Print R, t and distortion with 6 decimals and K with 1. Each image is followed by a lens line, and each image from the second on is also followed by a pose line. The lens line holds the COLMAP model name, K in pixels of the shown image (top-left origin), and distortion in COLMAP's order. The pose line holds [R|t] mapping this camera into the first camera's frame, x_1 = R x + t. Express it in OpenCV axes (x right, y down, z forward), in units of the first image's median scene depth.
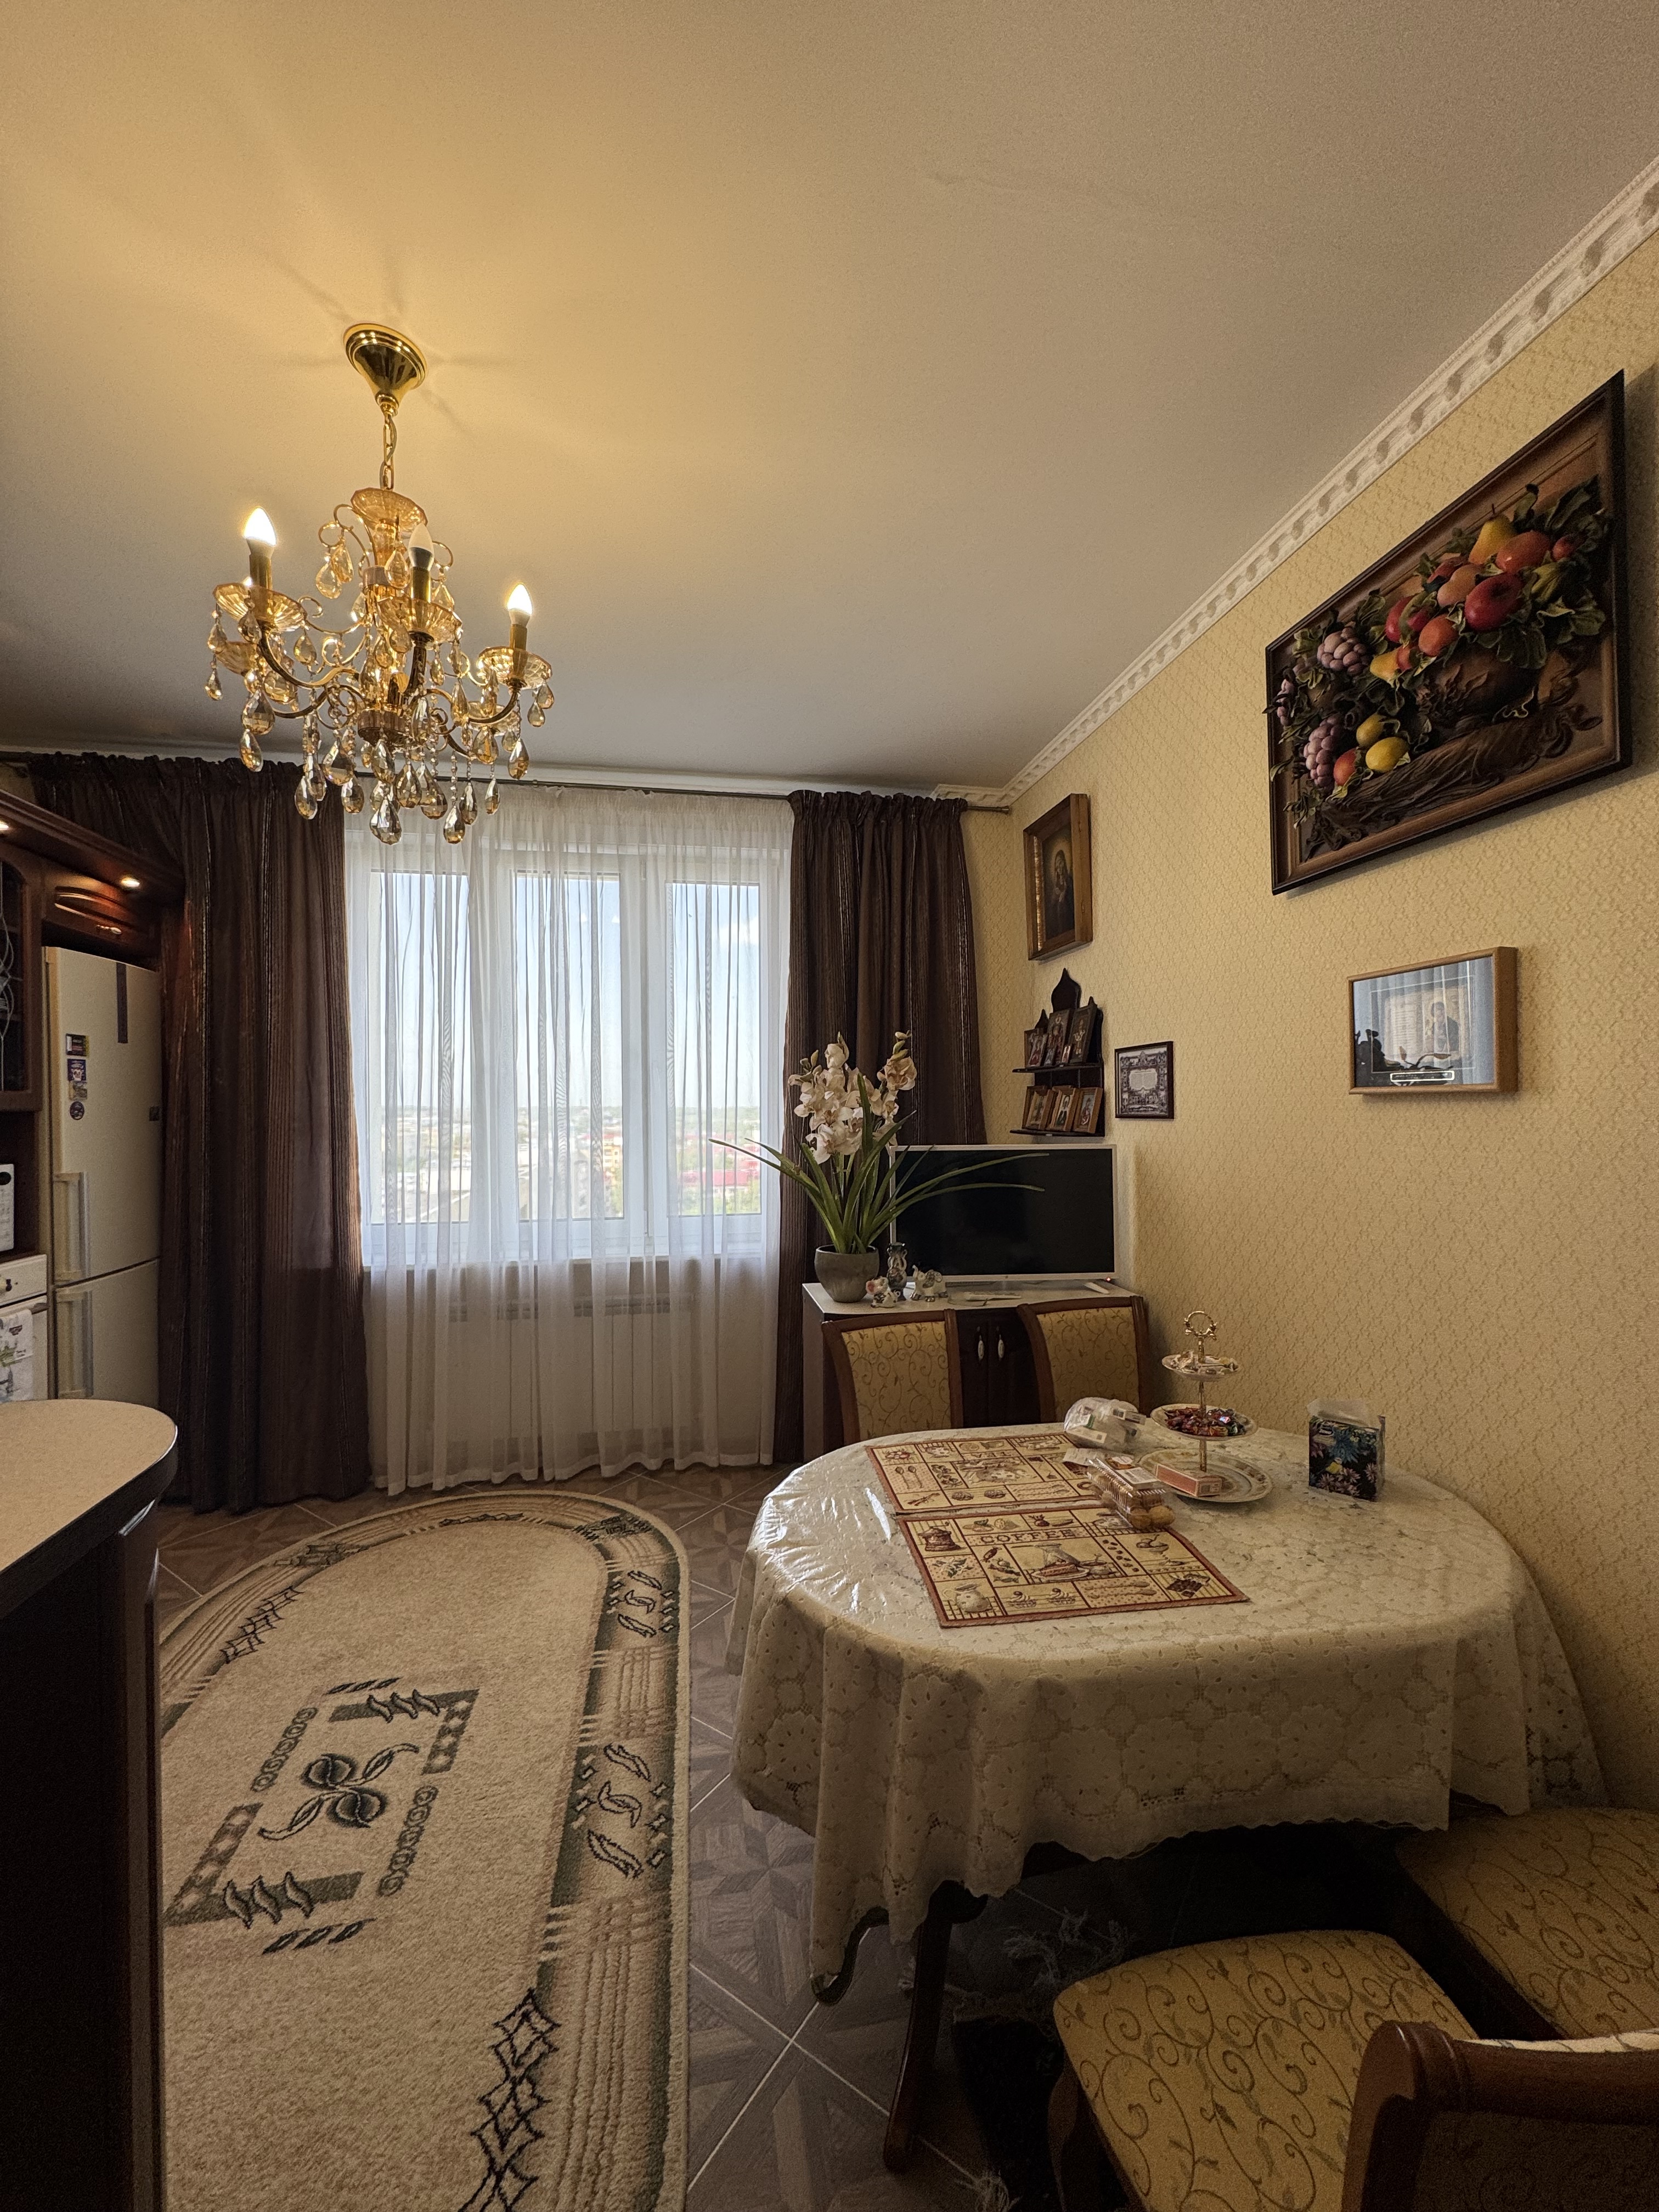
lens RADIAL K [[879.8, 0, 831.4], [0, 879.8, 1103.6], [0, 0, 1]] dist [-0.002278, 0.000660]
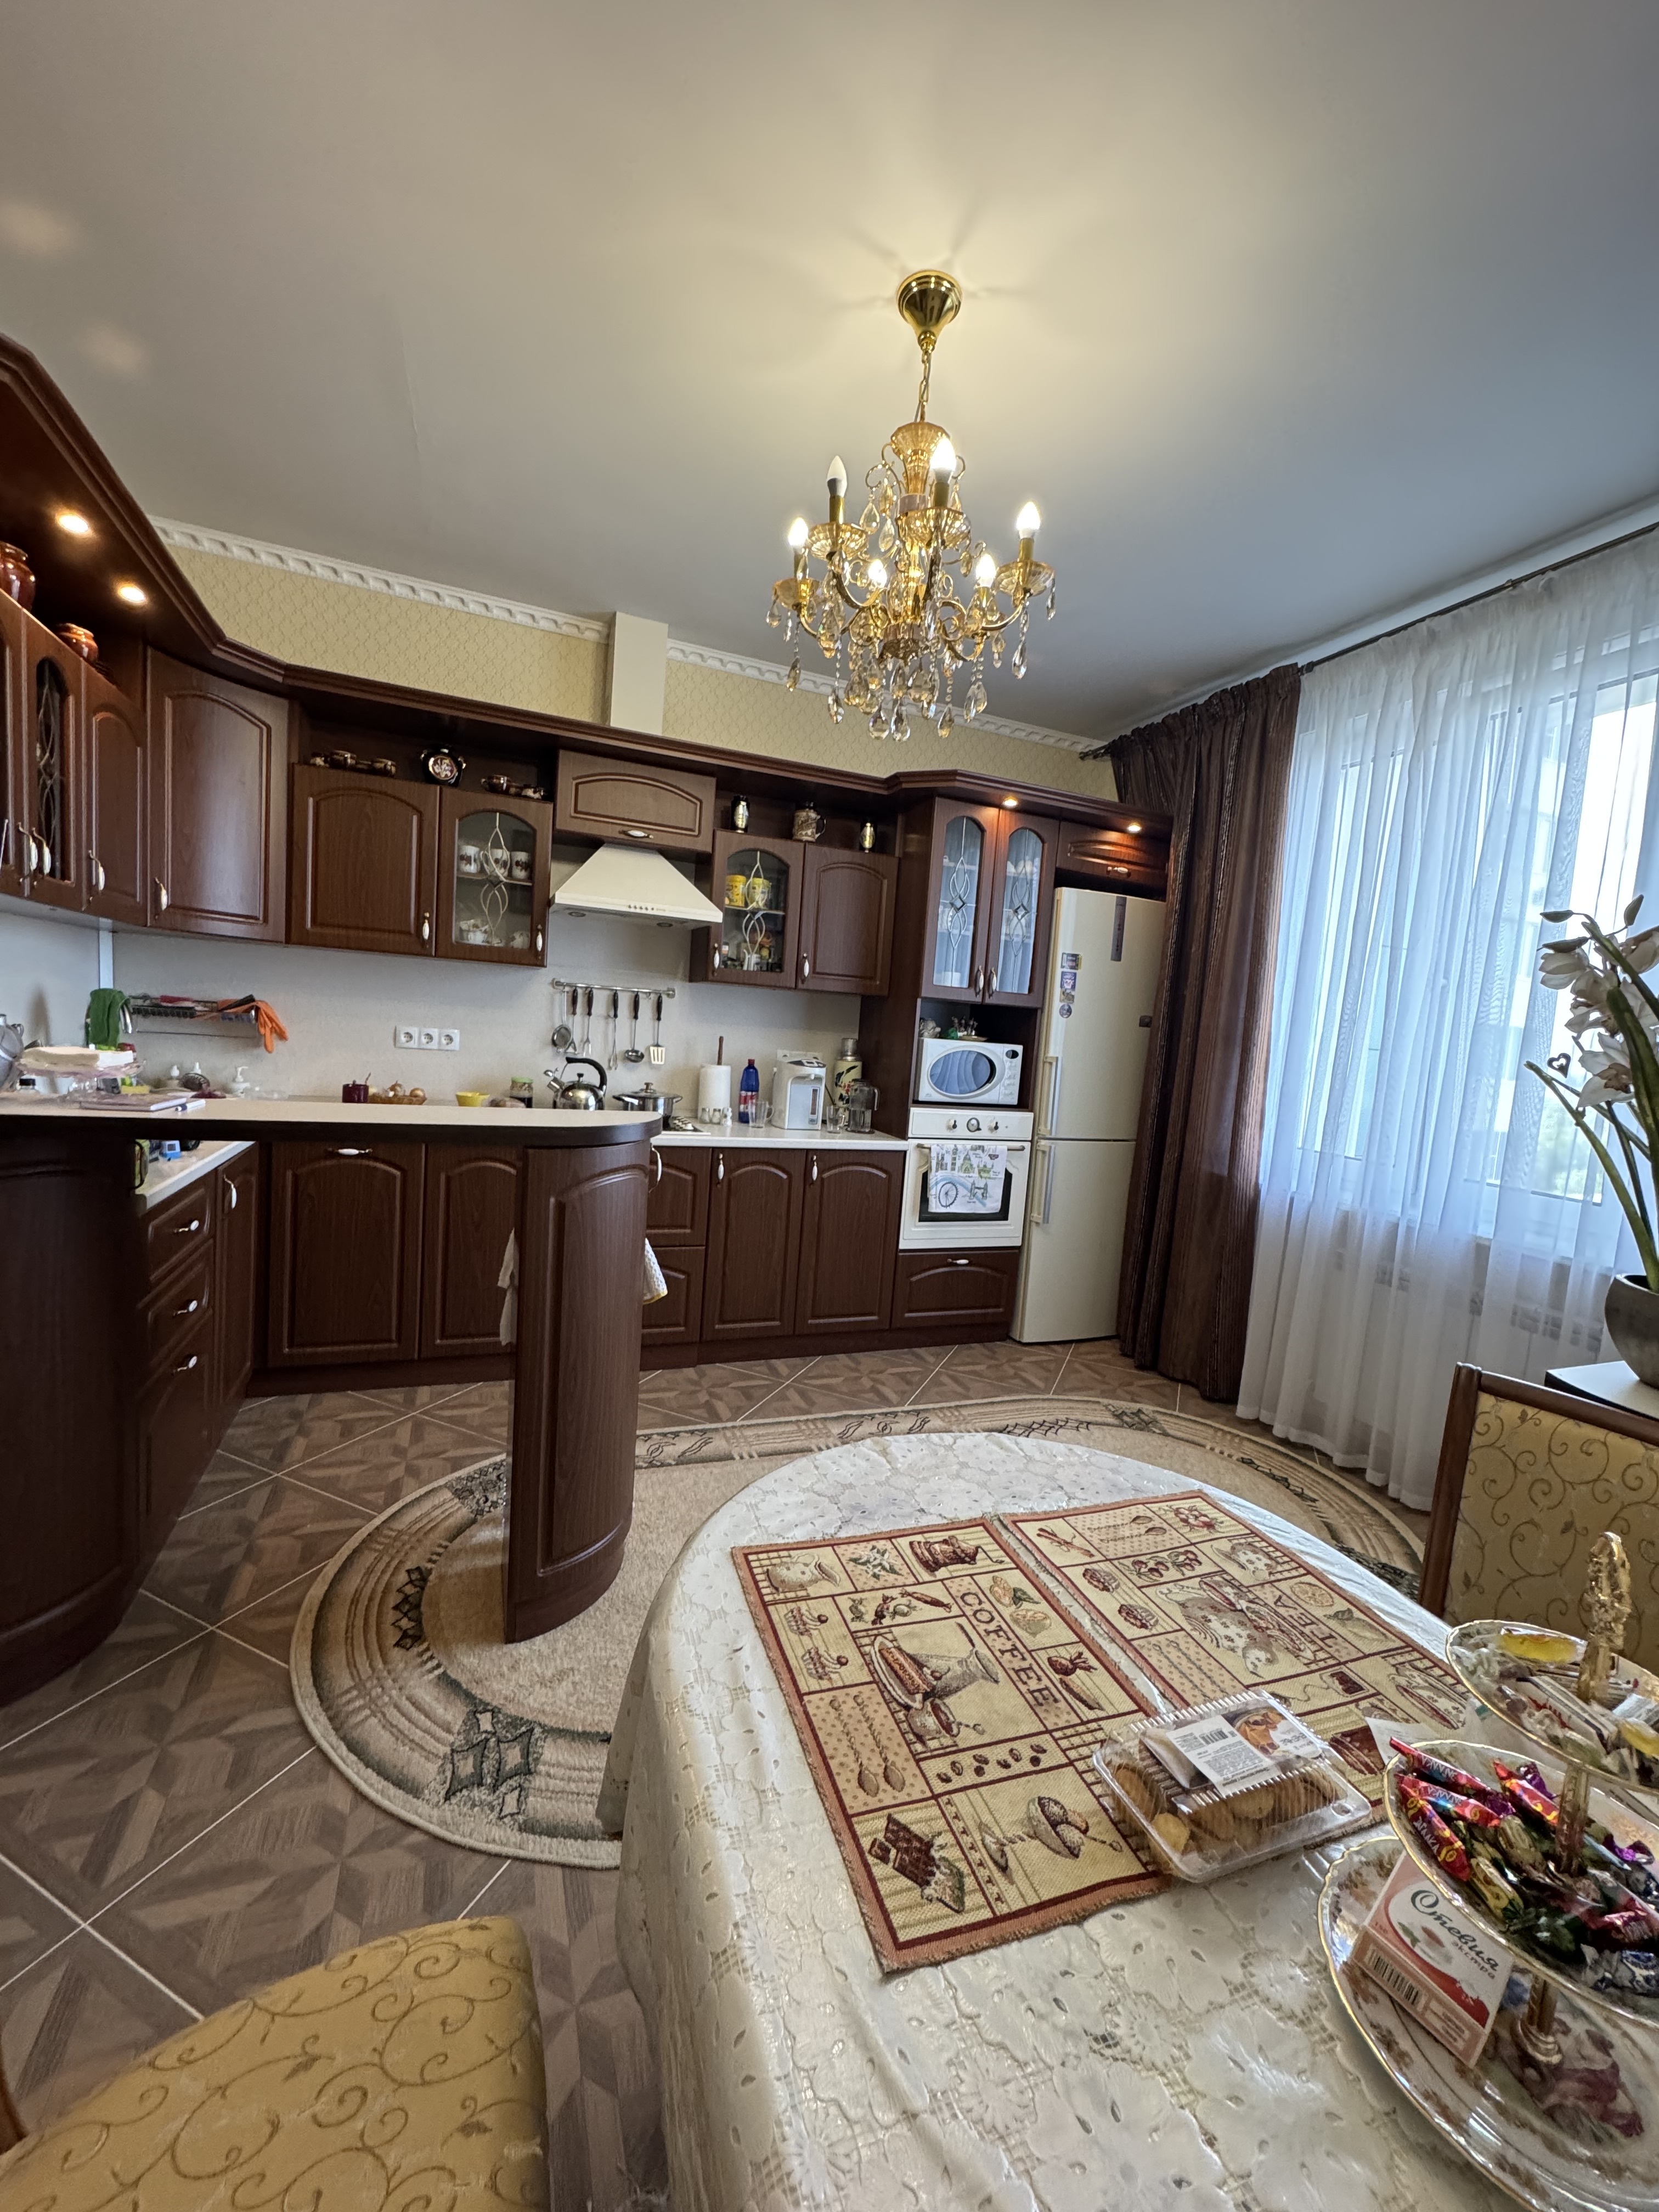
lens RADIAL K [[879.8, 0, 830.1], [0, 879.8, 1103.5], [0, 0, 1]] dist [-0.002278, 0.000660]
pose [[0.196320, 0.109634, -0.974391, 0.546926], [-0.075379, 0.992476, 0.096482, 0.064434], [0.977638, 0.054507, 0.203107, 0.558344]]
